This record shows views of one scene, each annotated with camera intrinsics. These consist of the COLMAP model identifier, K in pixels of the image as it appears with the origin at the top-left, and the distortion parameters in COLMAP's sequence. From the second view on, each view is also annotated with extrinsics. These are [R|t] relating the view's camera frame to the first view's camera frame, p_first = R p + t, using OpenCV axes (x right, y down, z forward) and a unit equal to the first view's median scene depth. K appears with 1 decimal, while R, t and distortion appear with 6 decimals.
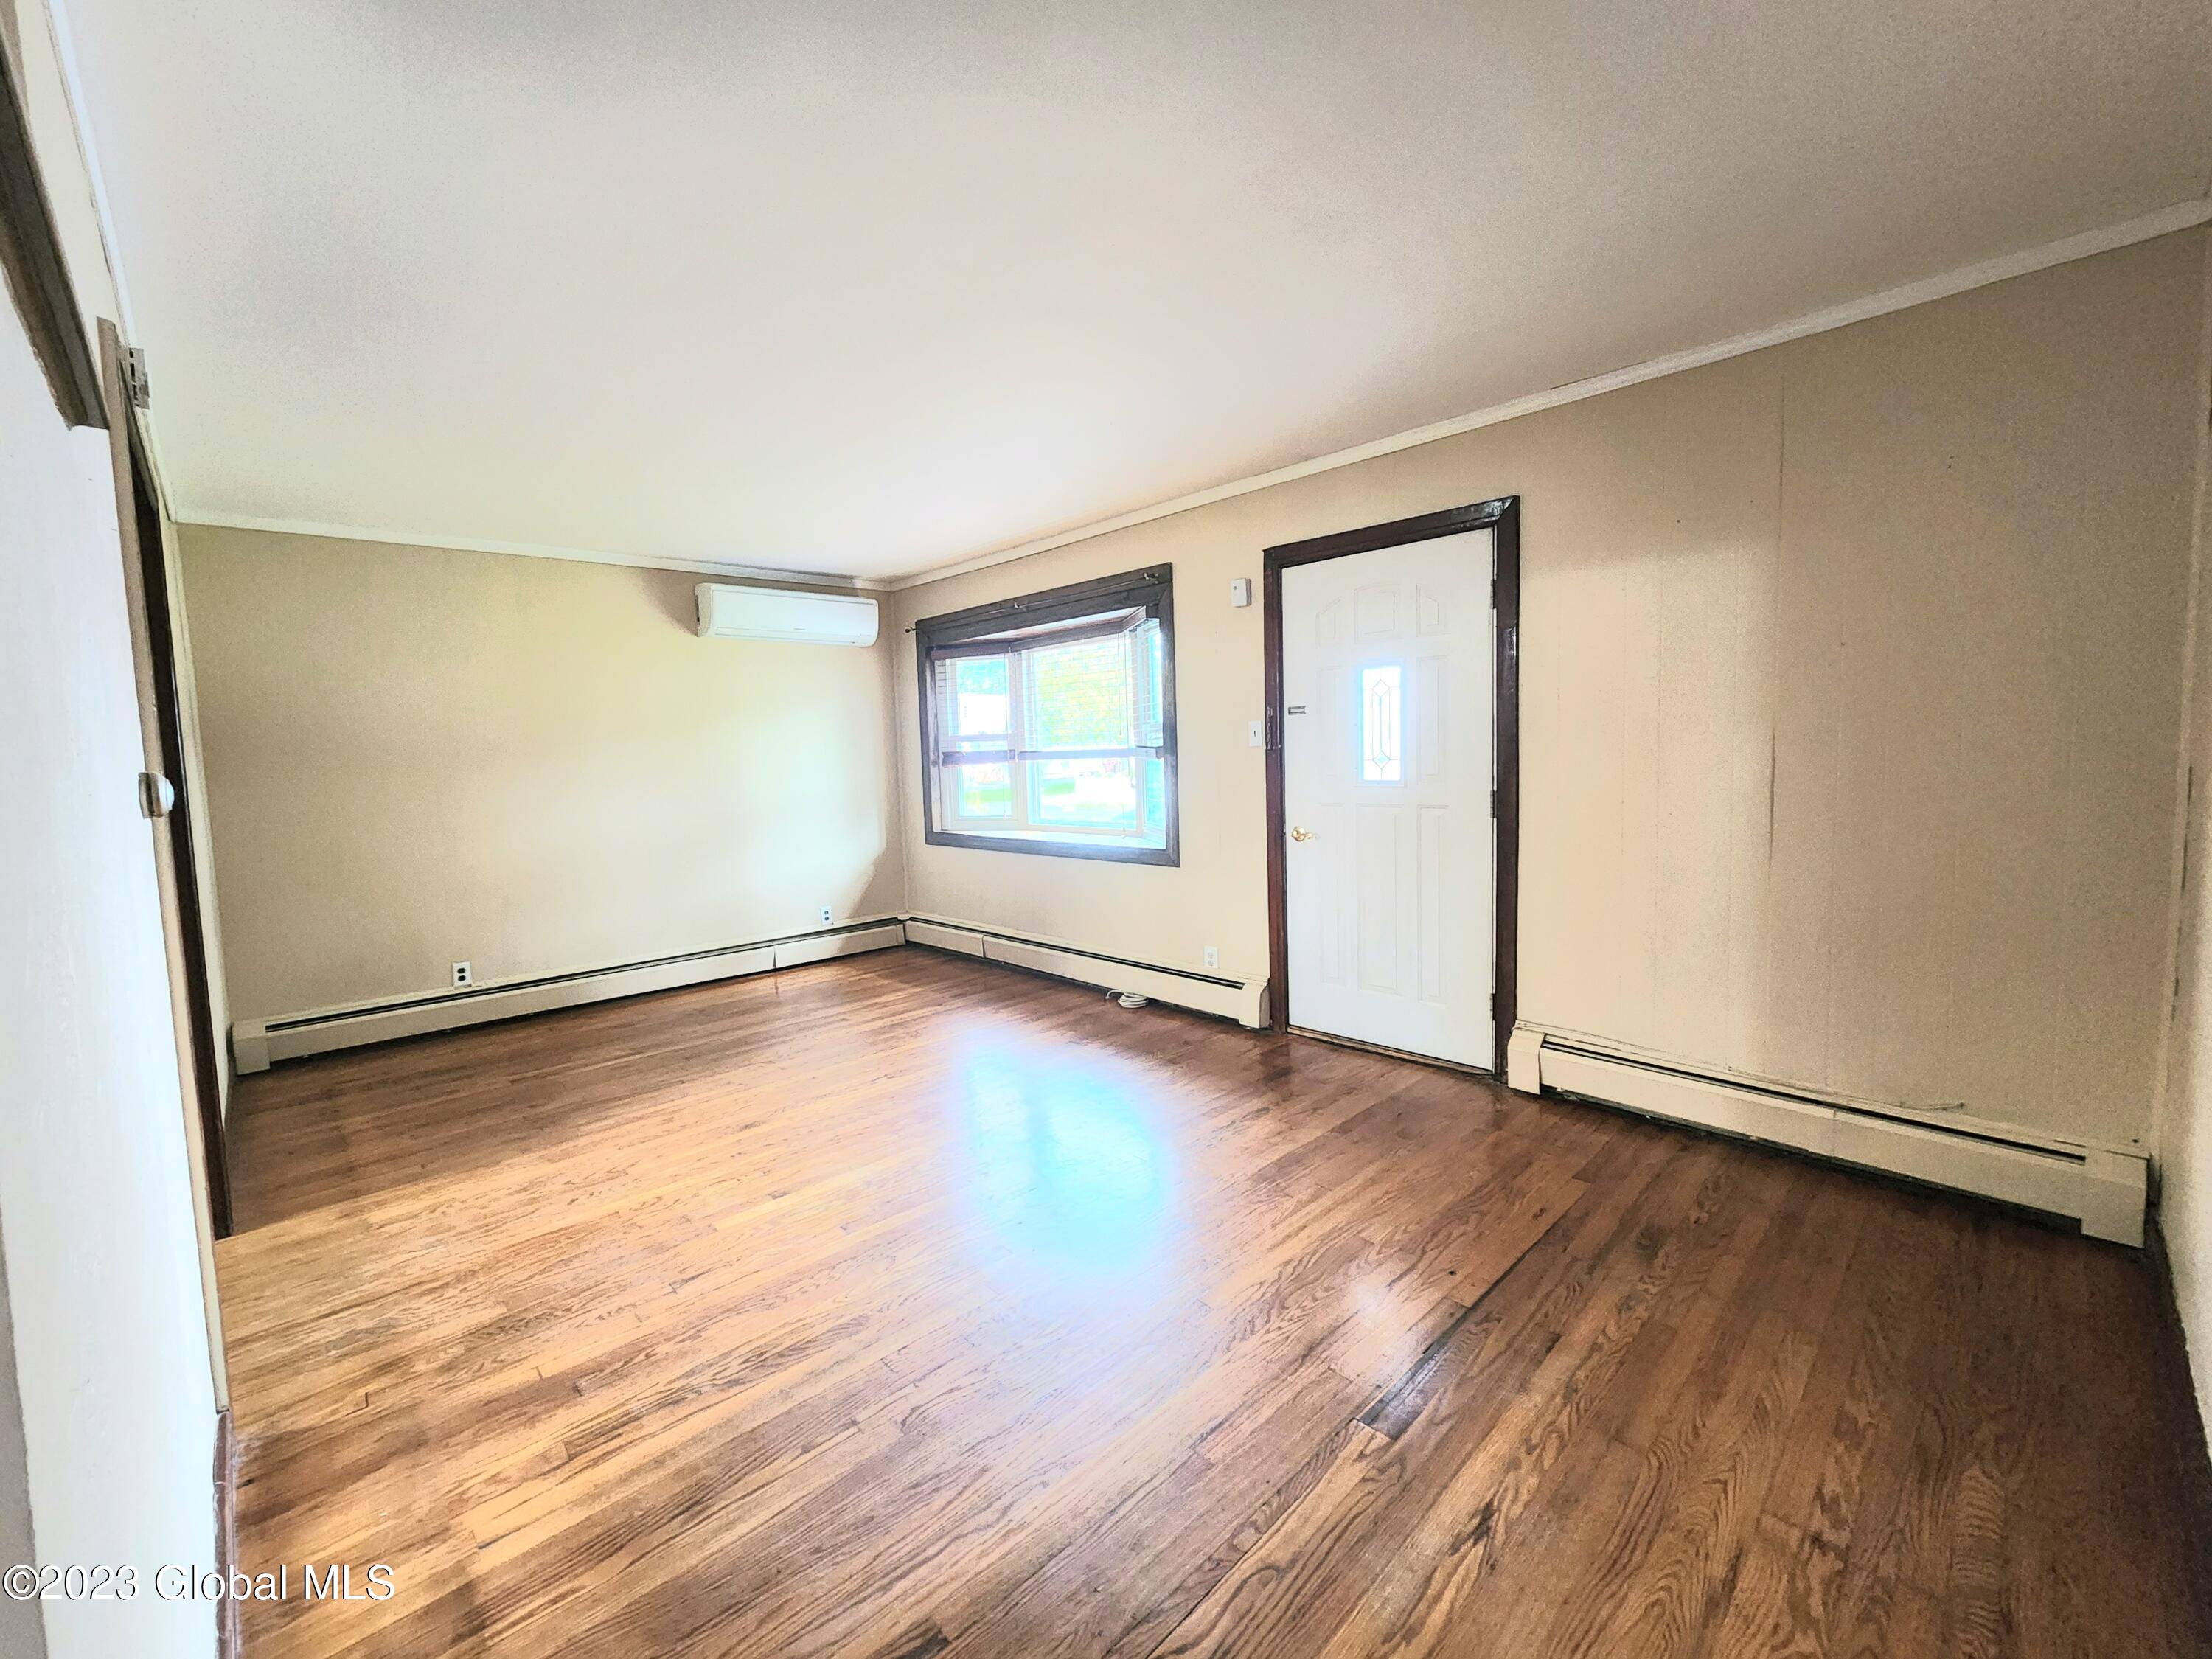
lens RADIAL K [[901.4, 0, 1113.7], [0, 901.4, 828.2], [0, 0, 1]] dist [0.001738, -0.002624]
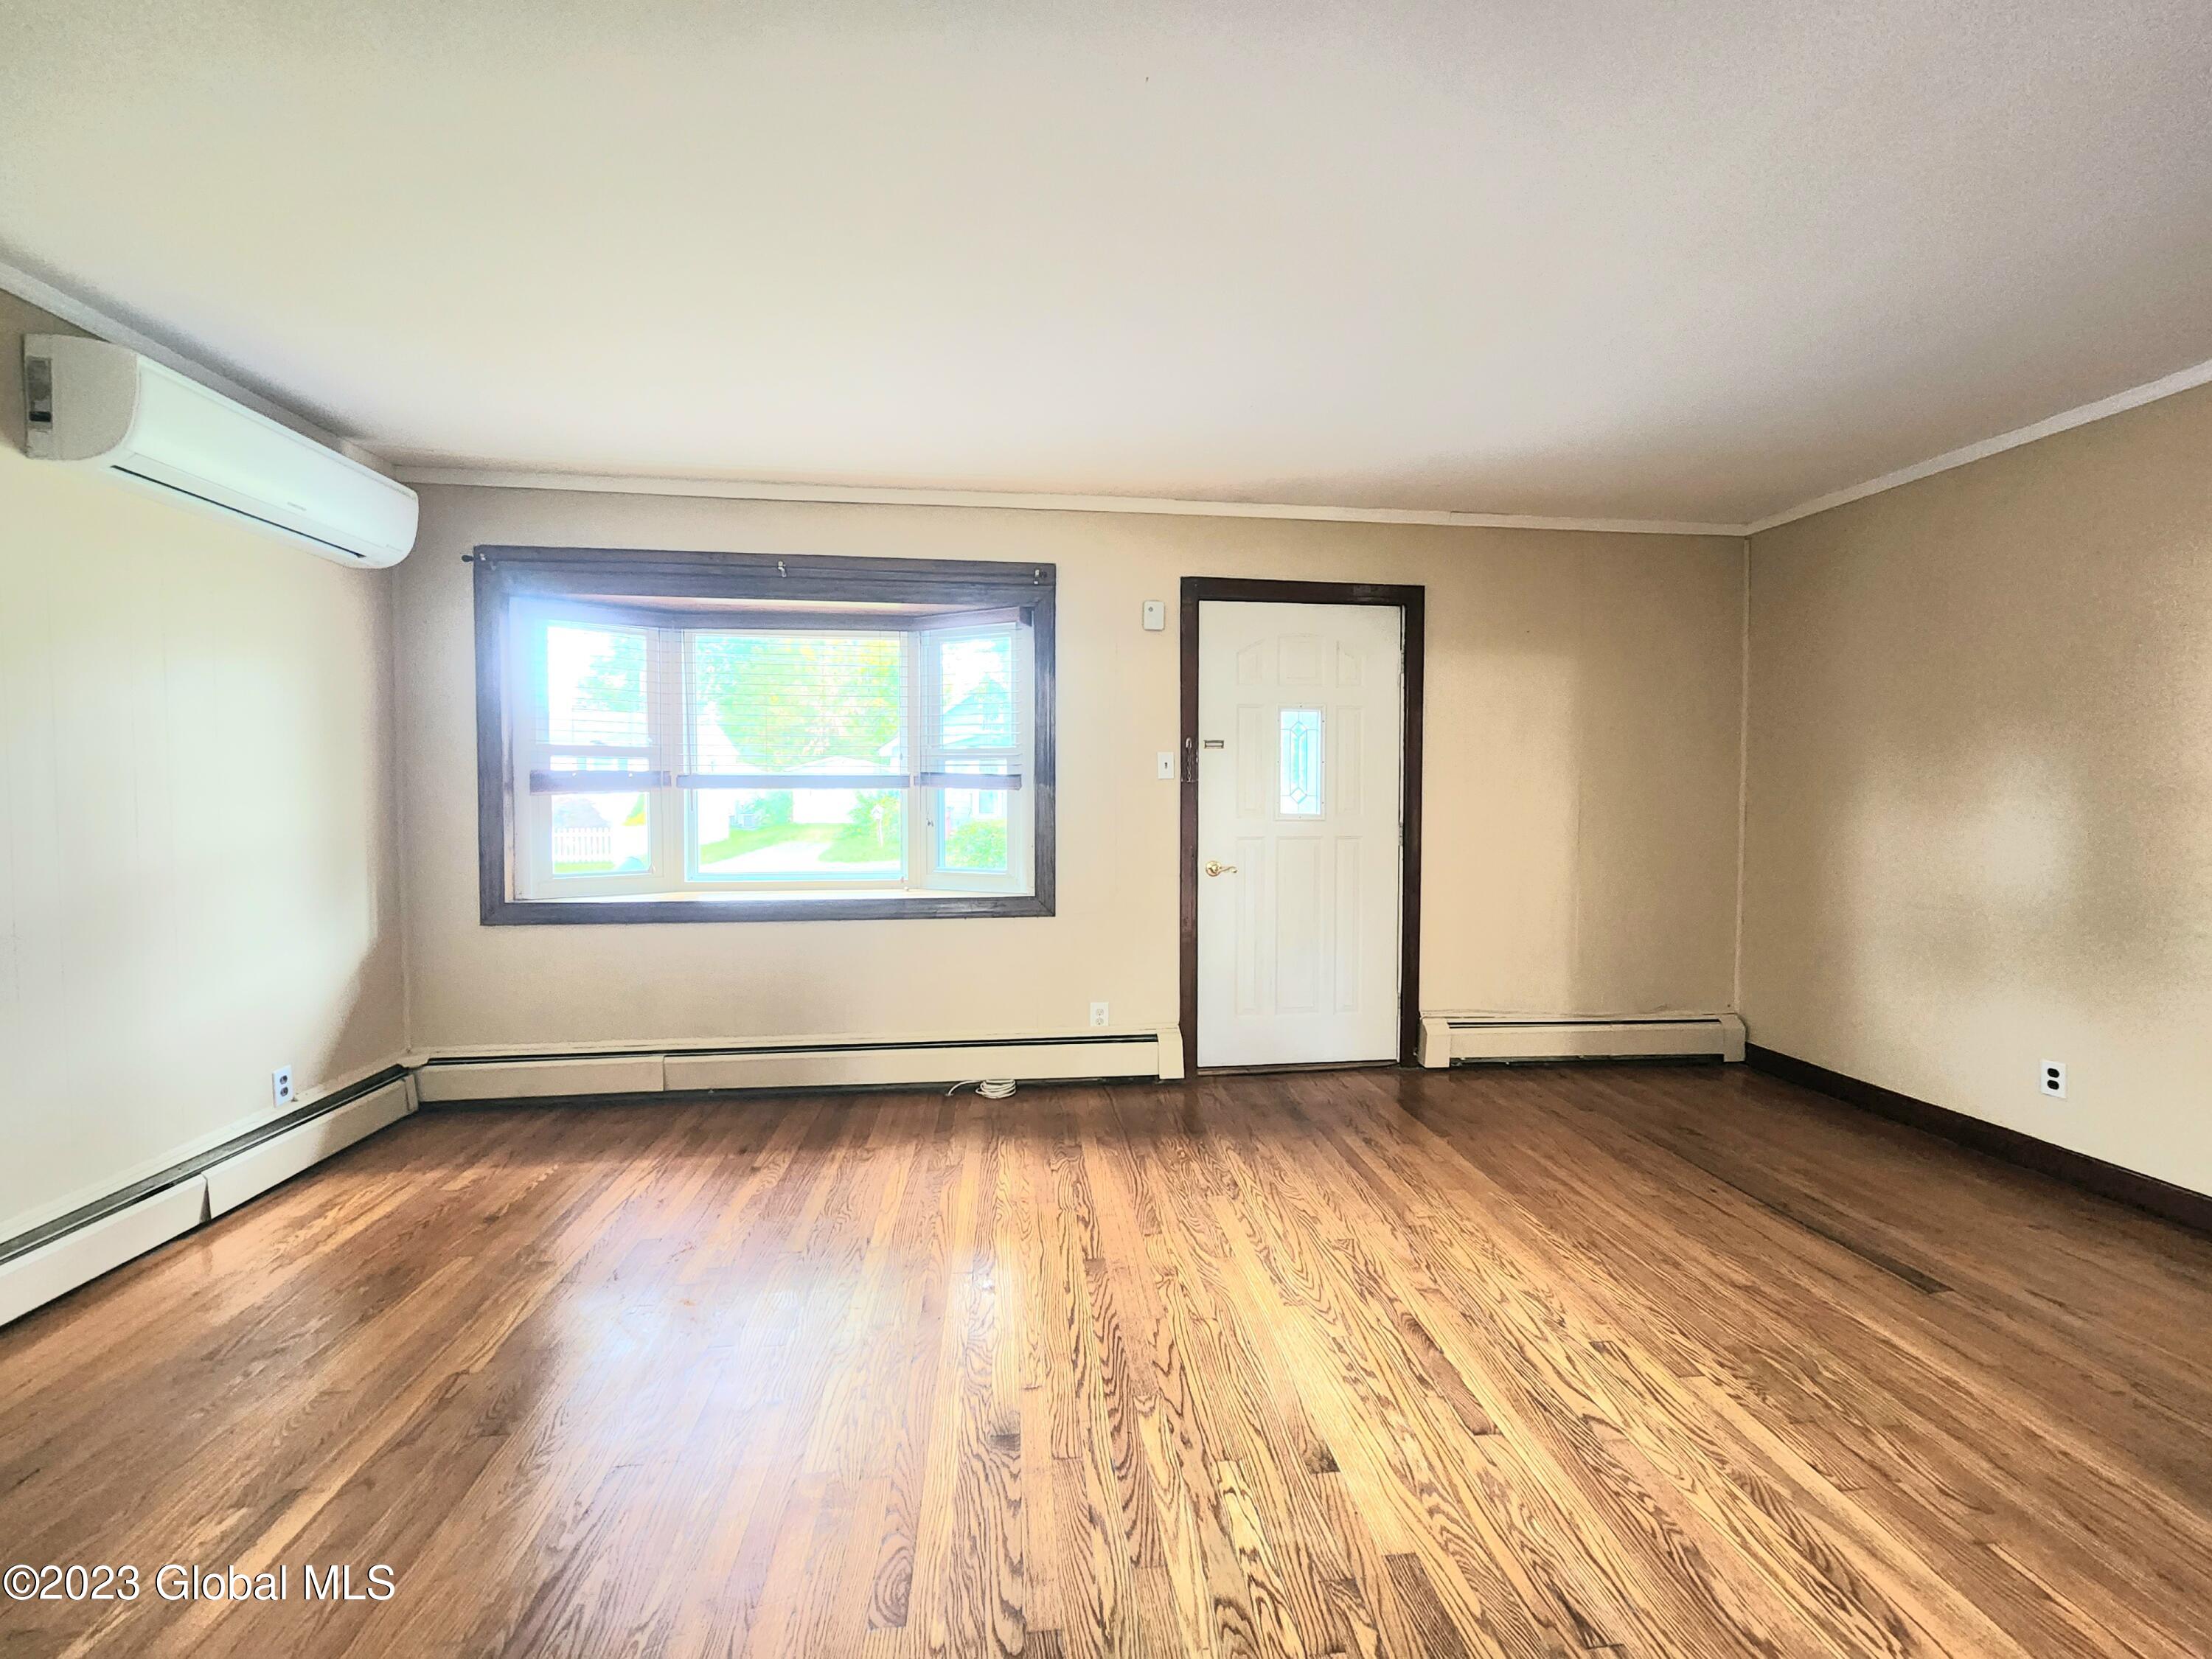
lens RADIAL K [[901.4, 0, 1115.8], [0, 901.4, 818.3], [0, 0, 1]] dist [0.001738, -0.002624]
pose [[0.606808, 0.008909, 0.794799, -0.581902], [0.047534, 0.997741, -0.047475, -0.006086], [-0.793426, 0.066588, 0.605014, 0.436613]]
